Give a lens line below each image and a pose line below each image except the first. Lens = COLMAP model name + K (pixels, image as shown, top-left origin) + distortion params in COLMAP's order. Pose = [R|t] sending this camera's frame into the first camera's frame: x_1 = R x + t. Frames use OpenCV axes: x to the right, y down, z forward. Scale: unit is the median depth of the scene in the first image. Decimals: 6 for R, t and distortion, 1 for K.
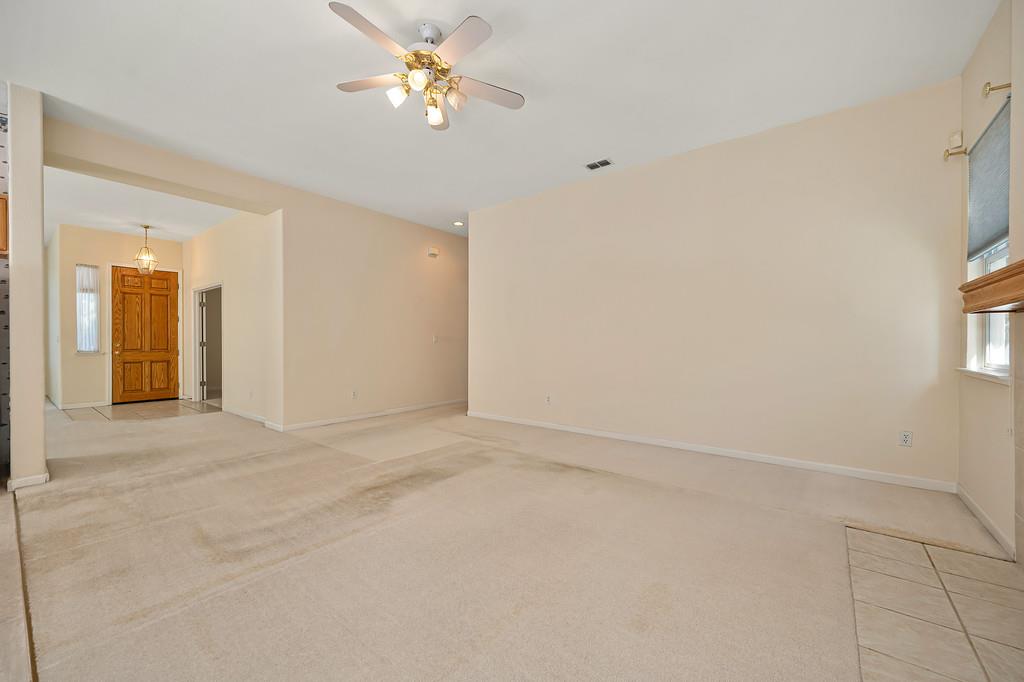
lens RADIAL K [[404.7, 0, 517.3], [0, 404.7, 340.5], [0, 0, 1]] dist [-0.002545, -0.000071]
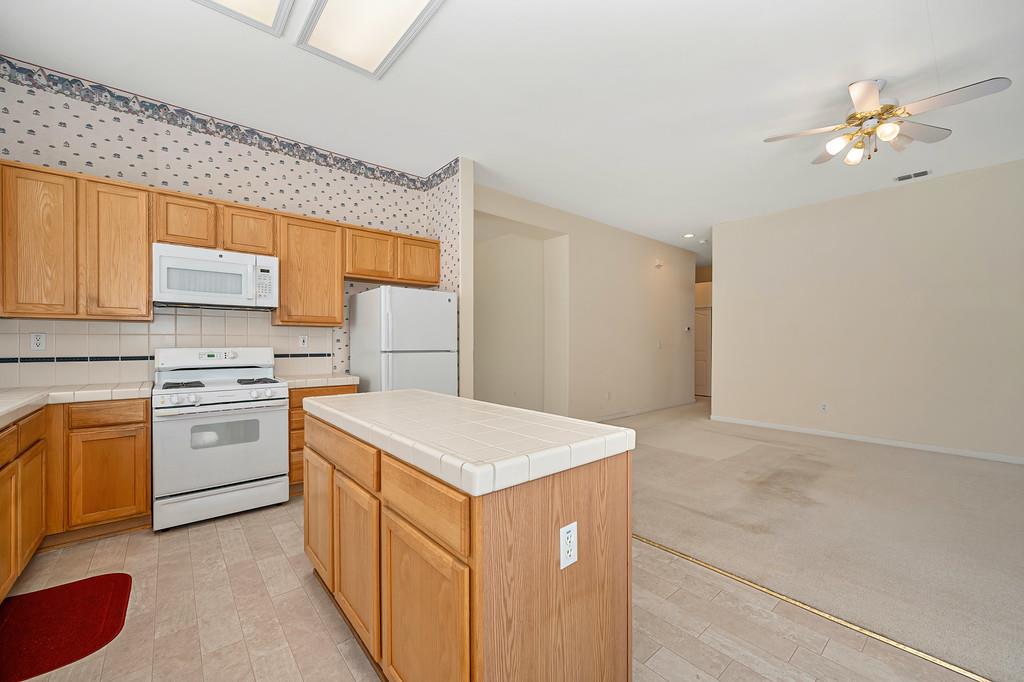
lens RADIAL K [[404.7, 0, 509.6], [0, 404.7, 340.2], [0, 0, 1]] dist [-0.002545, -0.000071]
pose [[0.977320, 0.004402, -0.211724, -0.559608], [-0.004340, 0.999990, 0.000760, -0.024936], [0.211725, 0.000176, 0.977329, -0.184934]]
